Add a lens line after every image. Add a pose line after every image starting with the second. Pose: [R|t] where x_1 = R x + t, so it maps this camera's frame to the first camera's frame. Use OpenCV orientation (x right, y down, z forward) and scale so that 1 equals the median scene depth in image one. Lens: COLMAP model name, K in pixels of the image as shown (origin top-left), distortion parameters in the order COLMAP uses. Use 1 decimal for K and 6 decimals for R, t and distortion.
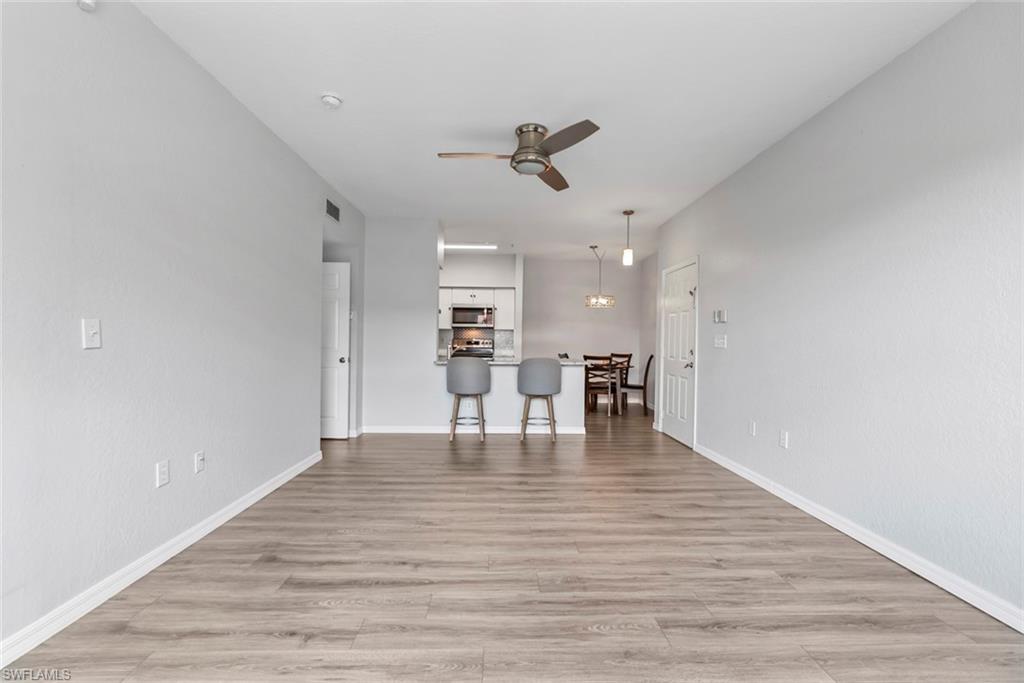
lens RADIAL K [[452.8, 0, 510.9], [0, 452.8, 343.2], [0, 0, 1]] dist [-0.000391, 0.000020]
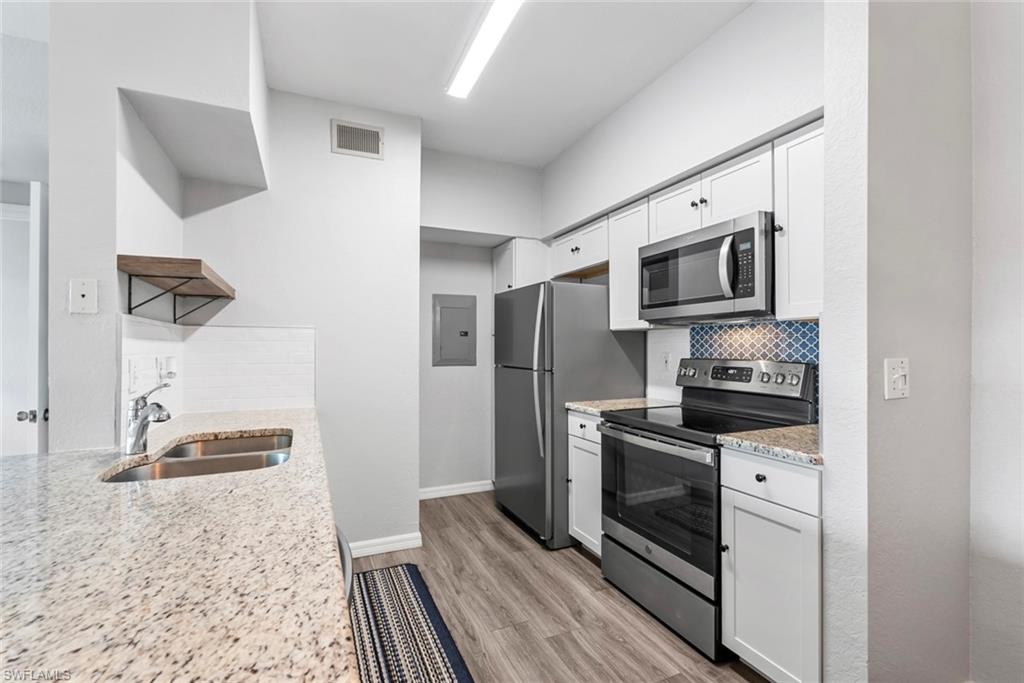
lens RADIAL K [[454.1, 0, 513.0], [0, 454.1, 344.9], [0, 0, 1]] dist [-0.000870, -0.000069]
pose [[0.390688, -0.016428, -0.920377, 0.289400], [-0.000297, 0.999838, -0.017972, -0.030462], [0.920523, 0.007295, 0.390620, 1.846050]]
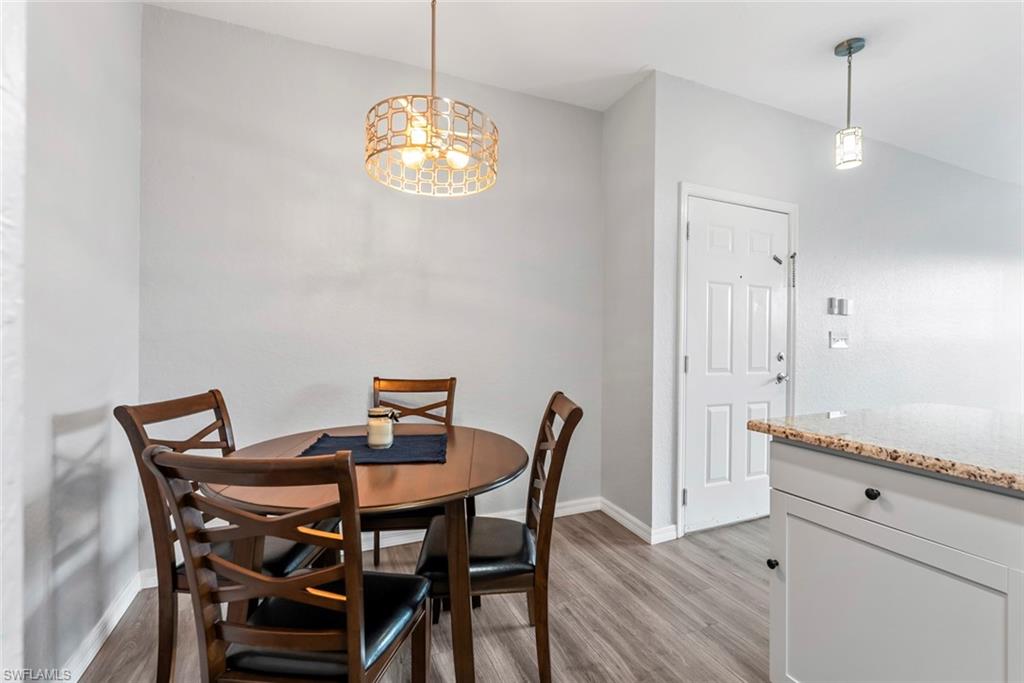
lens RADIAL K [[451.9, 0, 513.5], [0, 451.9, 340.6], [0, 0, 1]] dist [0.001230, 0.000347]
pose [[-0.380215, -0.022944, 0.924613, -0.038733], [-0.008885, 0.999737, 0.021154, -0.016839], [-0.924855, -0.000172, -0.380319, 2.222619]]
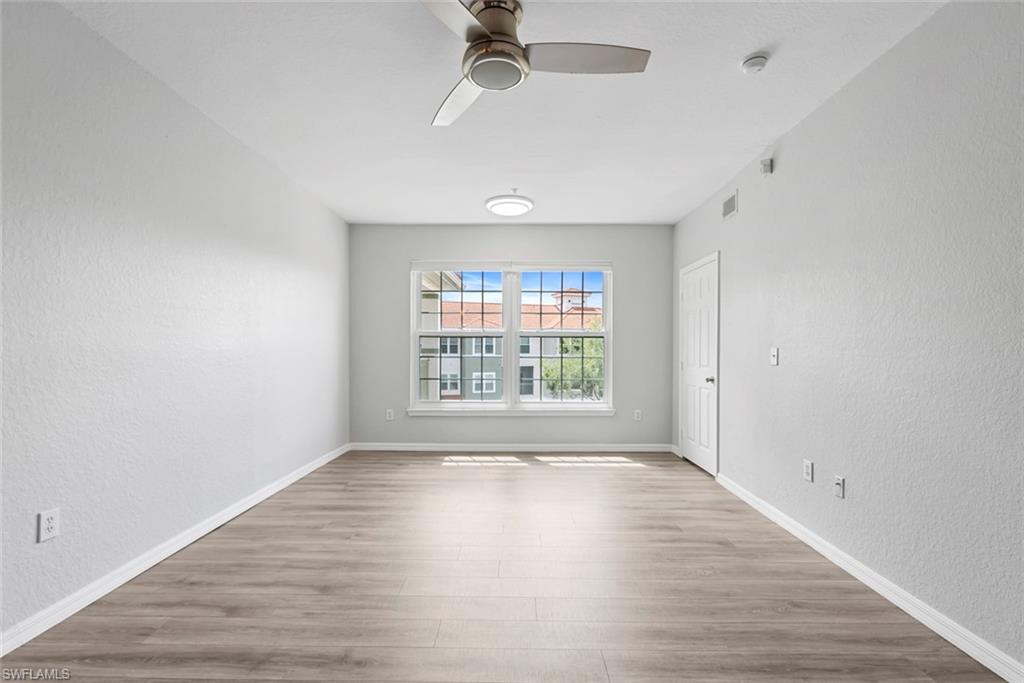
lens RADIAL K [[460.9, 0, 515.8], [0, 460.9, 353.2], [0, 0, 1]] dist [-0.000946, 0.000311]
pose [[-0.999511, -0.017775, 0.025724, -0.002671], [-0.017316, 0.999689, 0.017950, -0.026017], [-0.026035, 0.017496, -0.999508, 1.499252]]
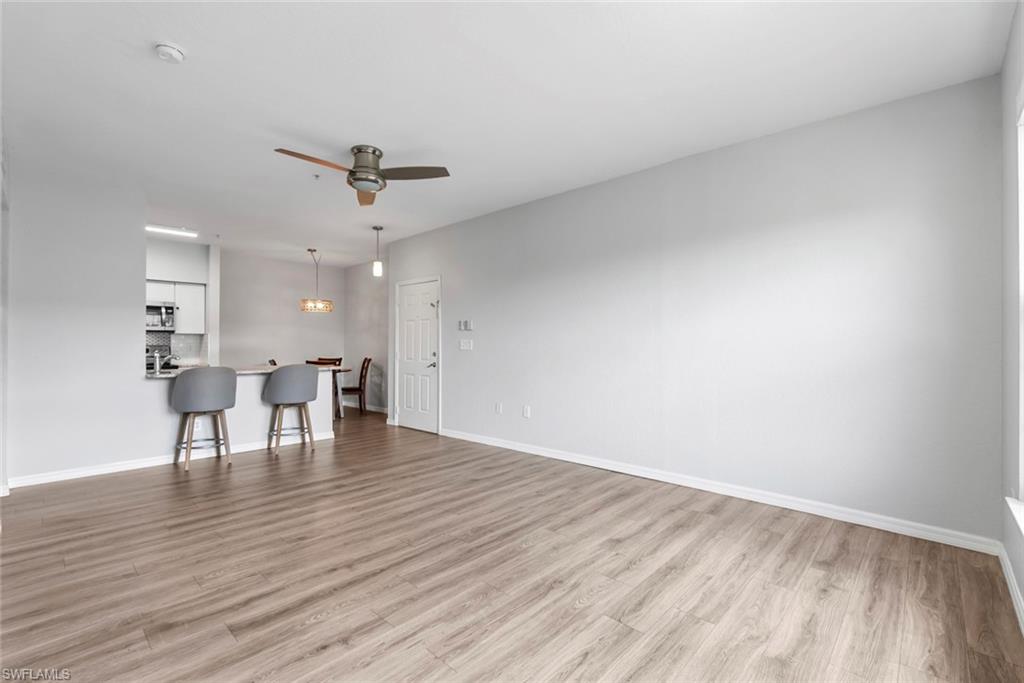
lens RADIAL K [[453.4, 0, 512.5], [0, 453.4, 343.5], [0, 0, 1]] dist [-0.001419, 0.000335]
pose [[0.702339, -0.010291, 0.711768, -0.446280], [0.014950, 0.999888, -0.000295, -0.006565], [-0.711685, 0.010848, 0.702415, 0.003752]]
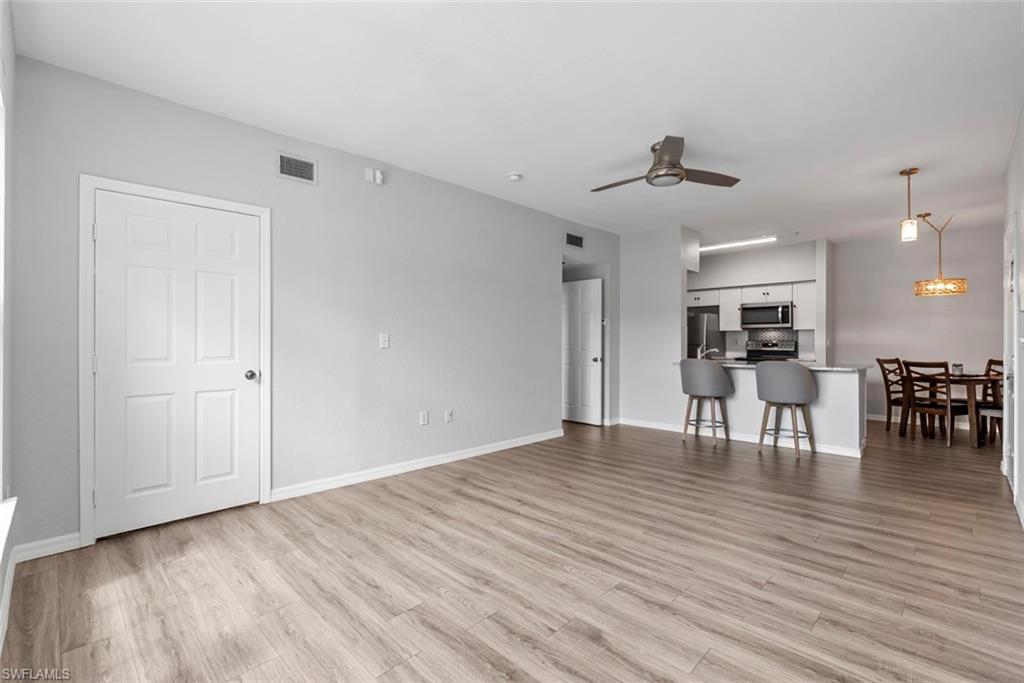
lens RADIAL K [[457.3, 0, 514.4], [0, 457.3, 338.8], [0, 0, 1]] dist [-0.000567, -0.000142]
pose [[0.695108, -0.014616, -0.718757, 0.524256], [0.002702, 0.999839, -0.017719, 0.004169], [0.718900, 0.010374, 0.695036, -0.005624]]
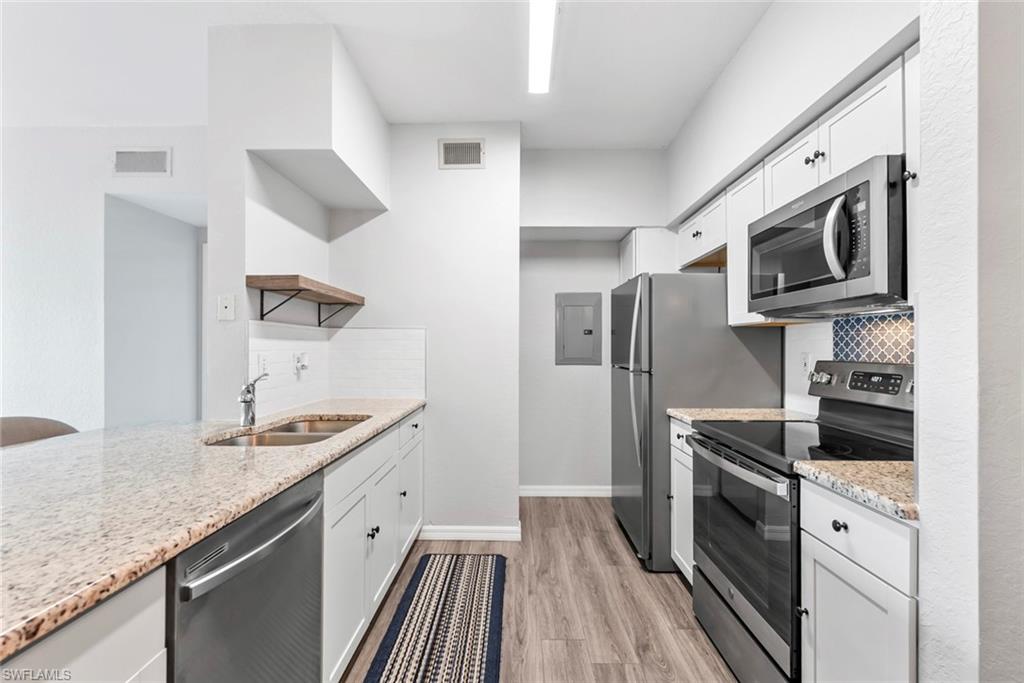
lens RADIAL K [[453.4, 0, 512.5], [0, 453.4, 343.5], [0, 0, 1]] dist [-0.001419, 0.000335]
pose [[-0.036435, -0.017794, -0.999178, 0.304917], [-0.007820, 0.999816, -0.017520, -0.030201], [0.999305, 0.007175, -0.036567, 2.029252]]
